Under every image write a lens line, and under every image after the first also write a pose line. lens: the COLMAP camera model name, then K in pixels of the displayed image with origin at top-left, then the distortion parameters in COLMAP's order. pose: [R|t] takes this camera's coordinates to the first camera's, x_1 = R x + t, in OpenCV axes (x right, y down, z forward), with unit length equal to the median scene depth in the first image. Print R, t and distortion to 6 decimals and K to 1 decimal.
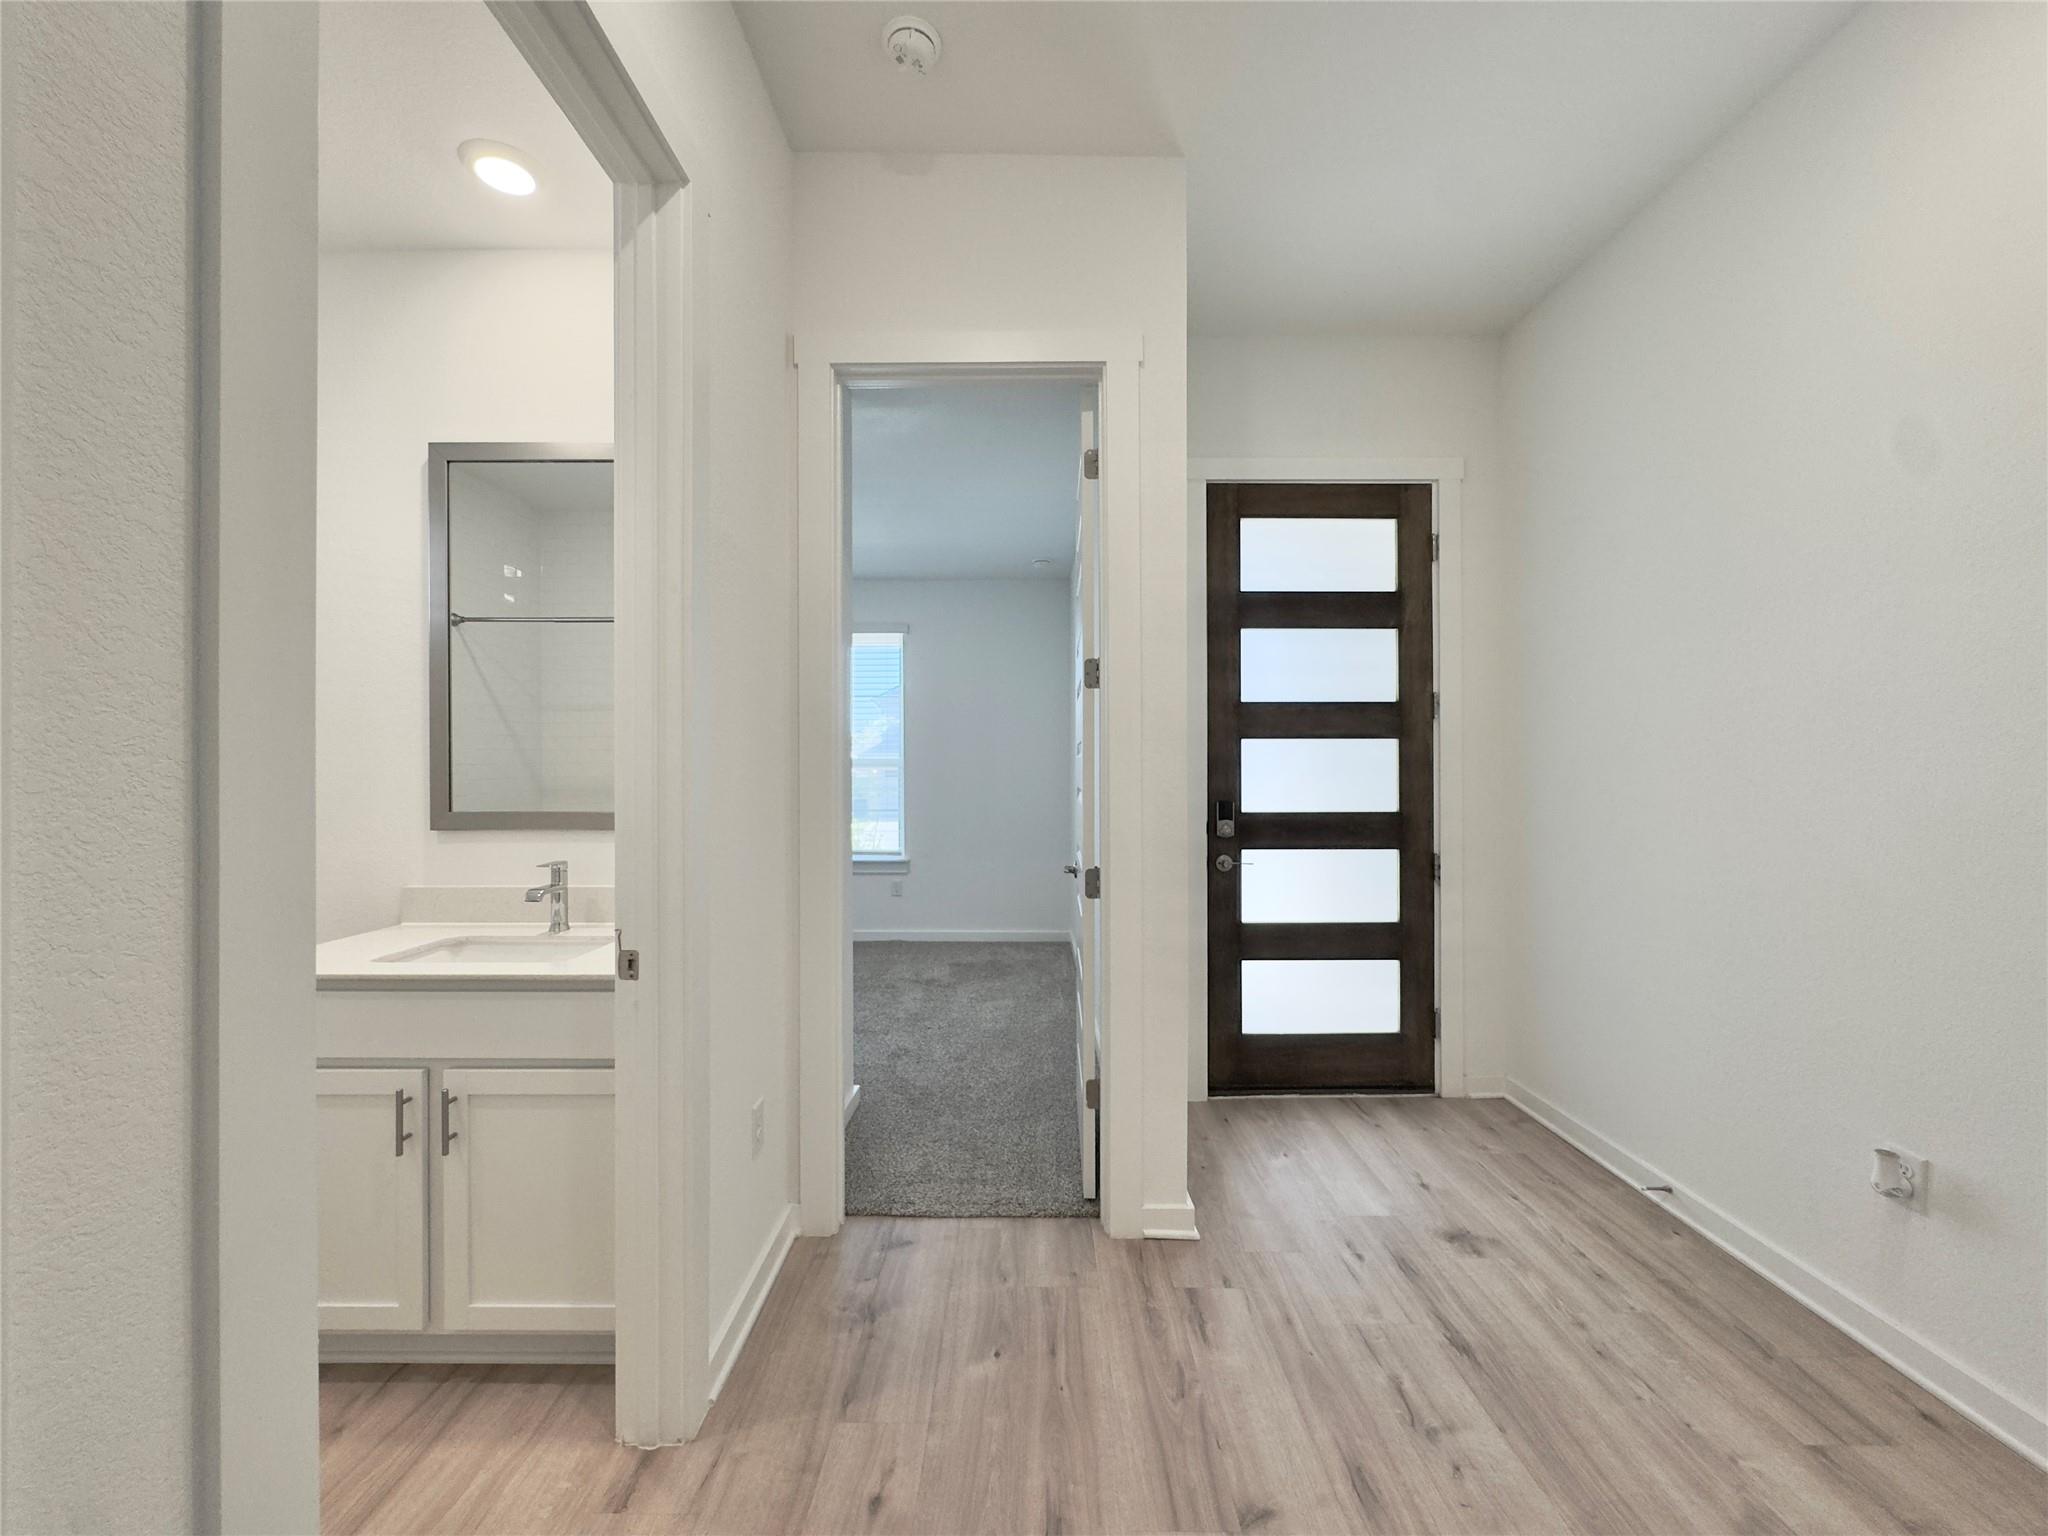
lens RADIAL K [[813.5, 0, 1028.0], [0, 813.5, 761.7], [0, 0, 1]] dist [-0.013512, -0.000176]
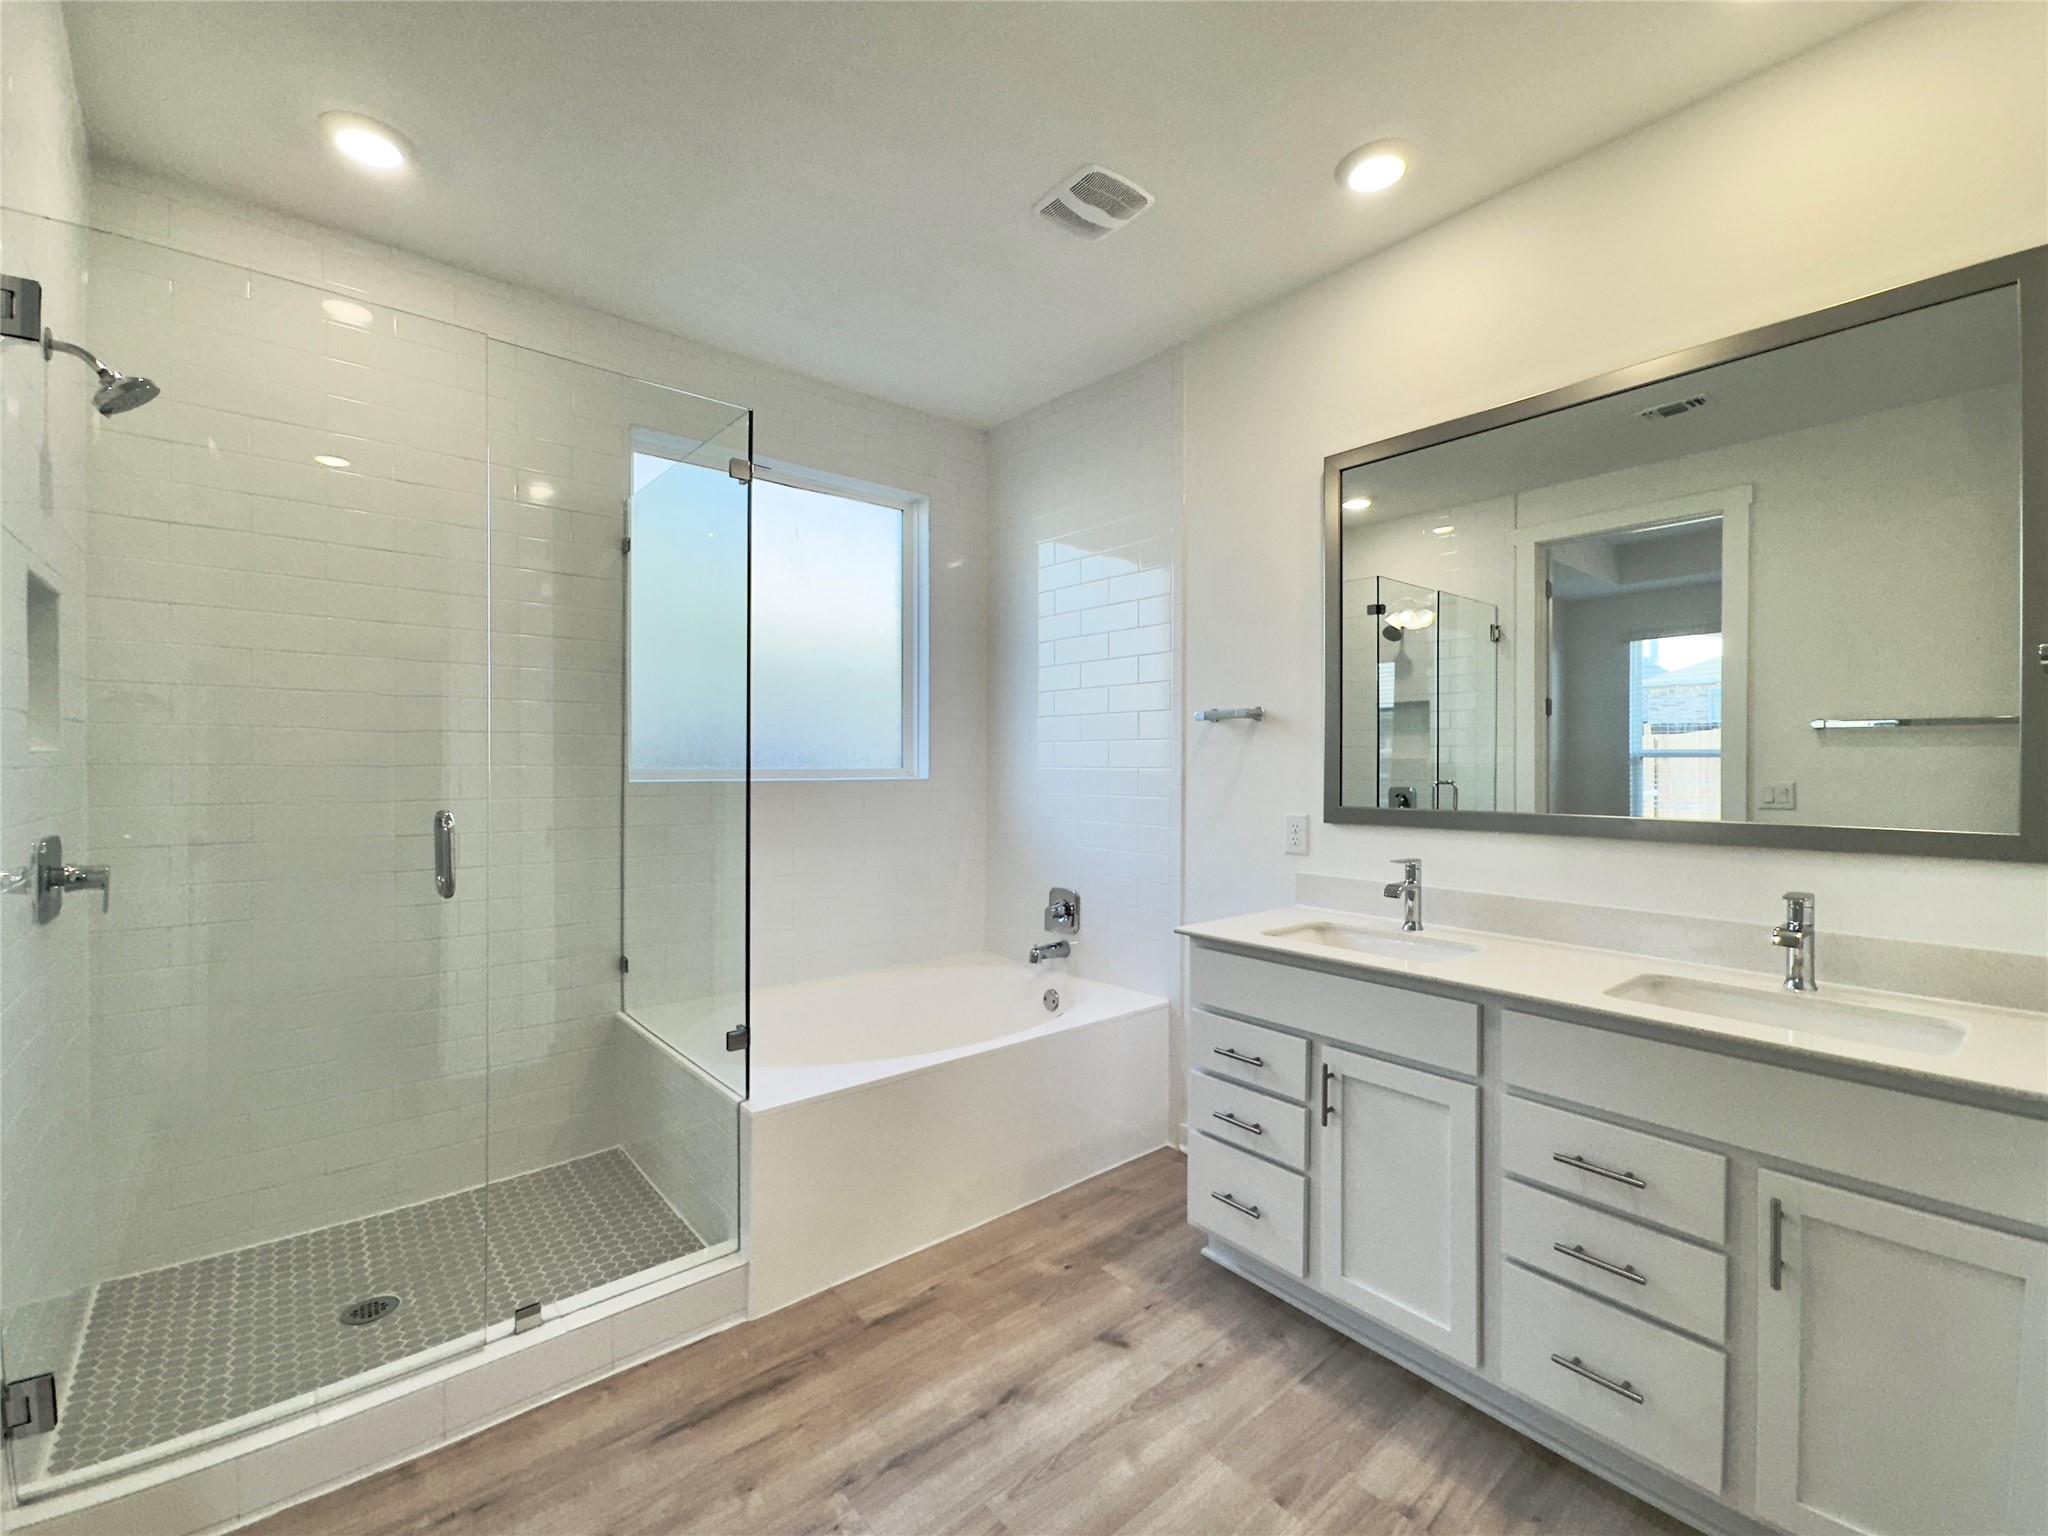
lens RADIAL K [[822.0, 0, 1028.1], [0, 822.0, 768.0], [0, 0, 1]] dist [-0.002460, -0.000262]
pose [[0.646319, 0.012842, -0.762959, -0.151567], [-0.003680, 0.999899, 0.013712, 0.000892], [0.763058, -0.006055, 0.646302, -0.001813]]
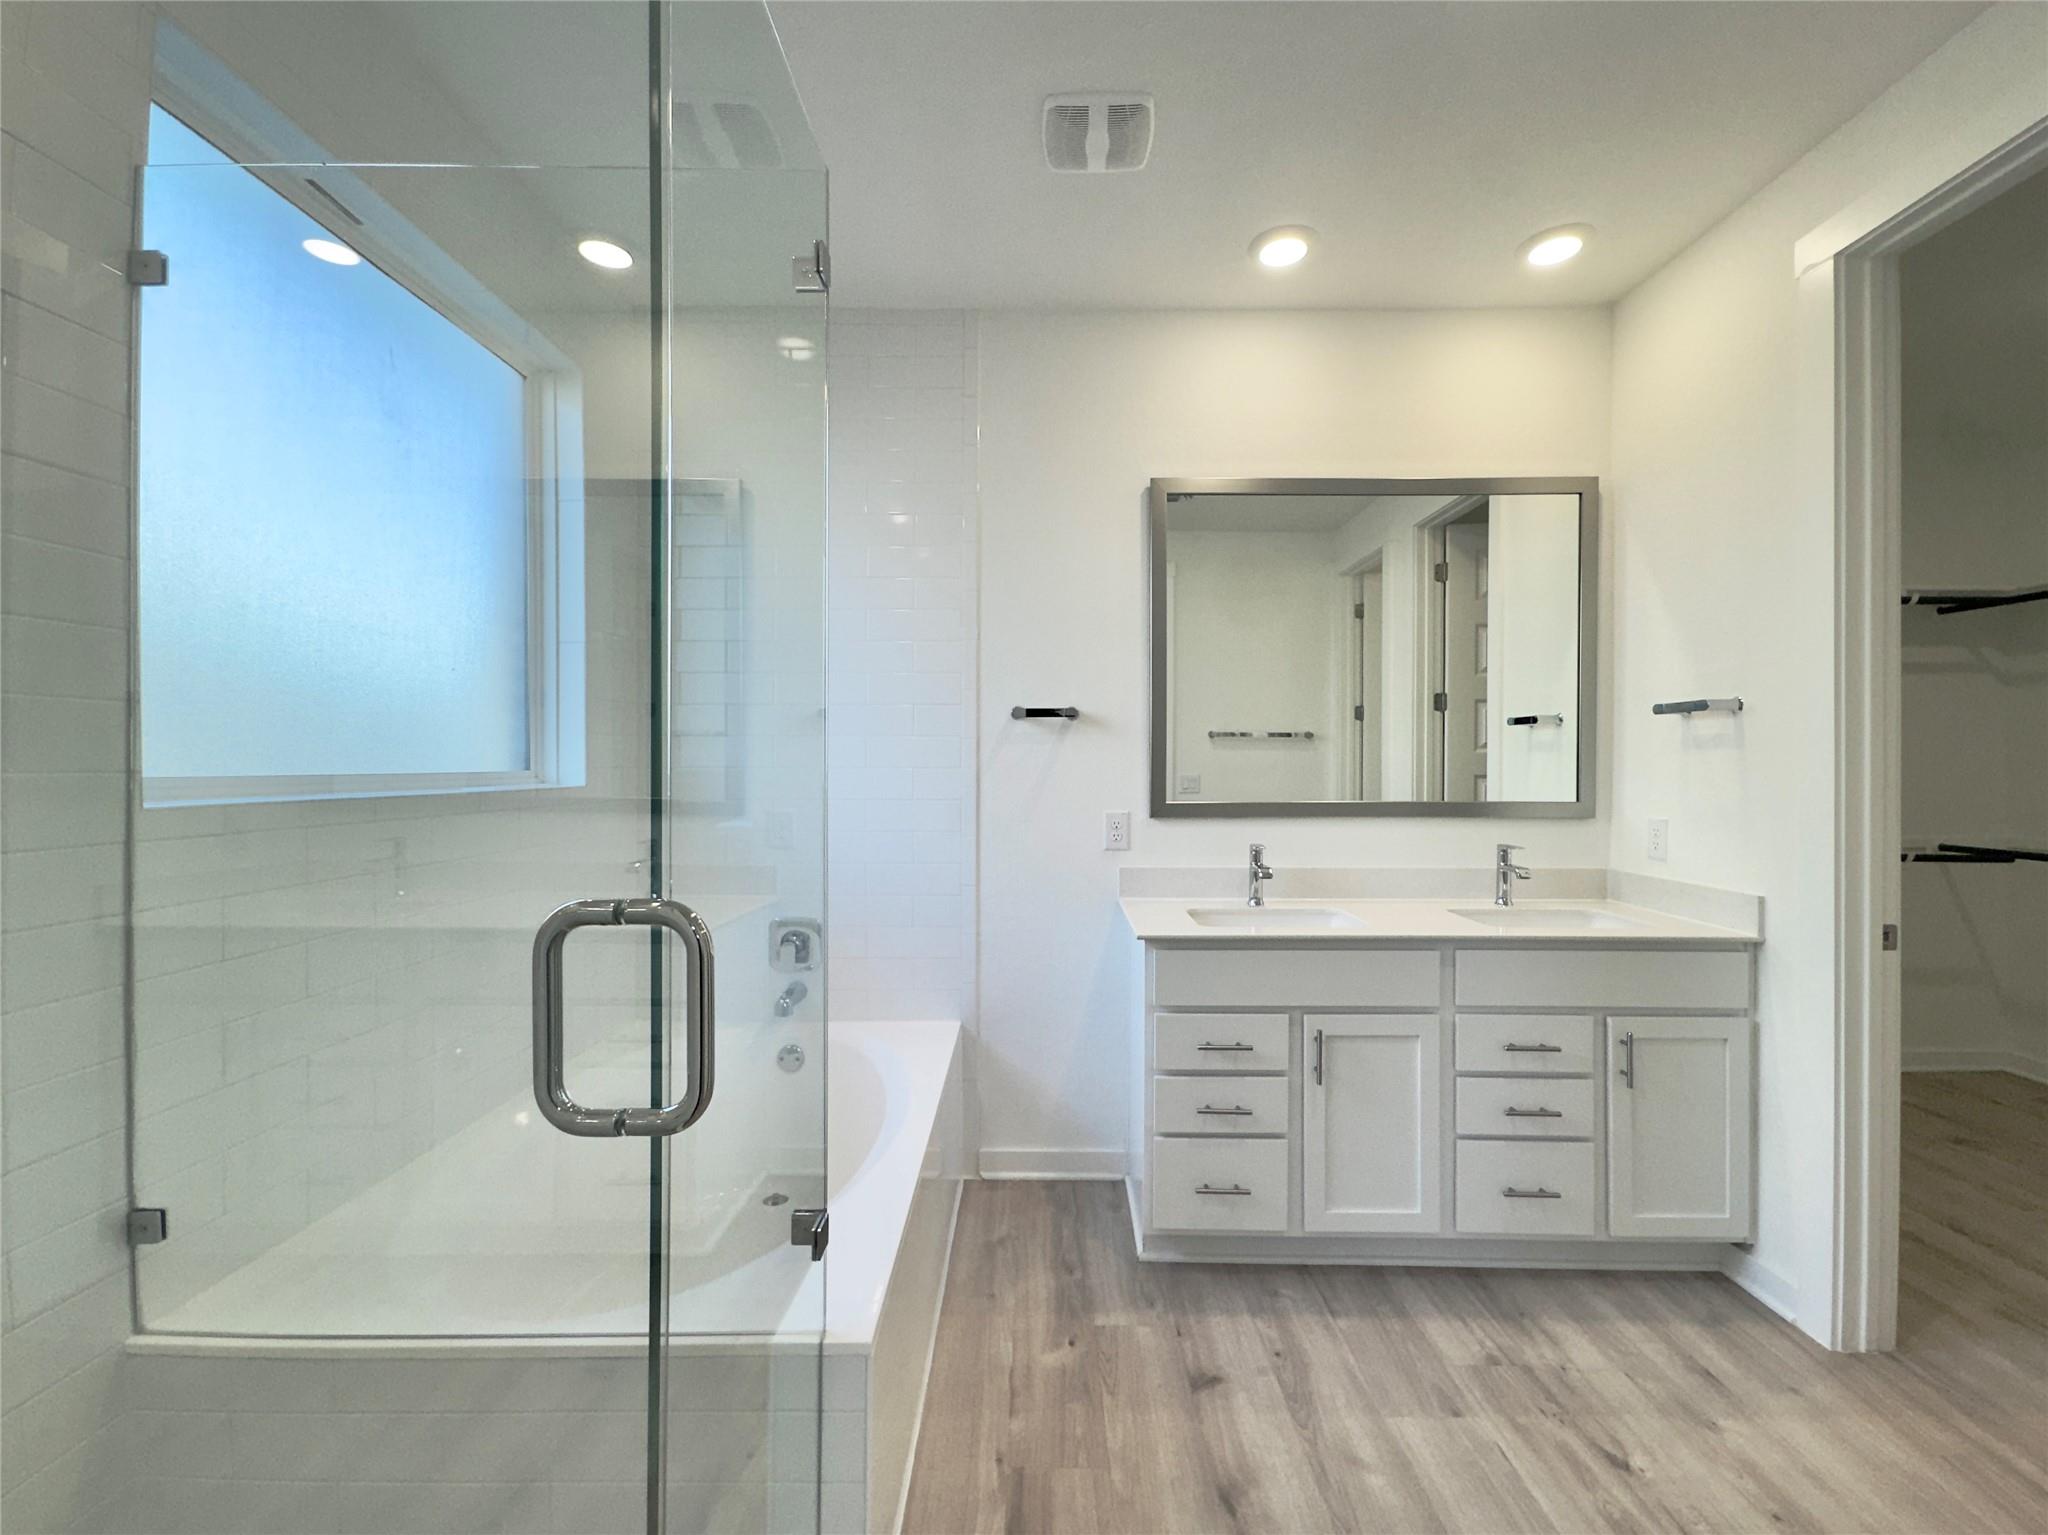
lens RADIAL K [[815.0, 0, 1022.3], [0, 815.0, 769.6], [0, 0, 1]] dist [-0.003405, -0.000178]
pose [[0.999072, 0.007456, -0.042420, -0.802548], [-0.006868, 0.999878, 0.014011, 0.002985], [0.042519, -0.013706, 0.999002, -0.154327]]
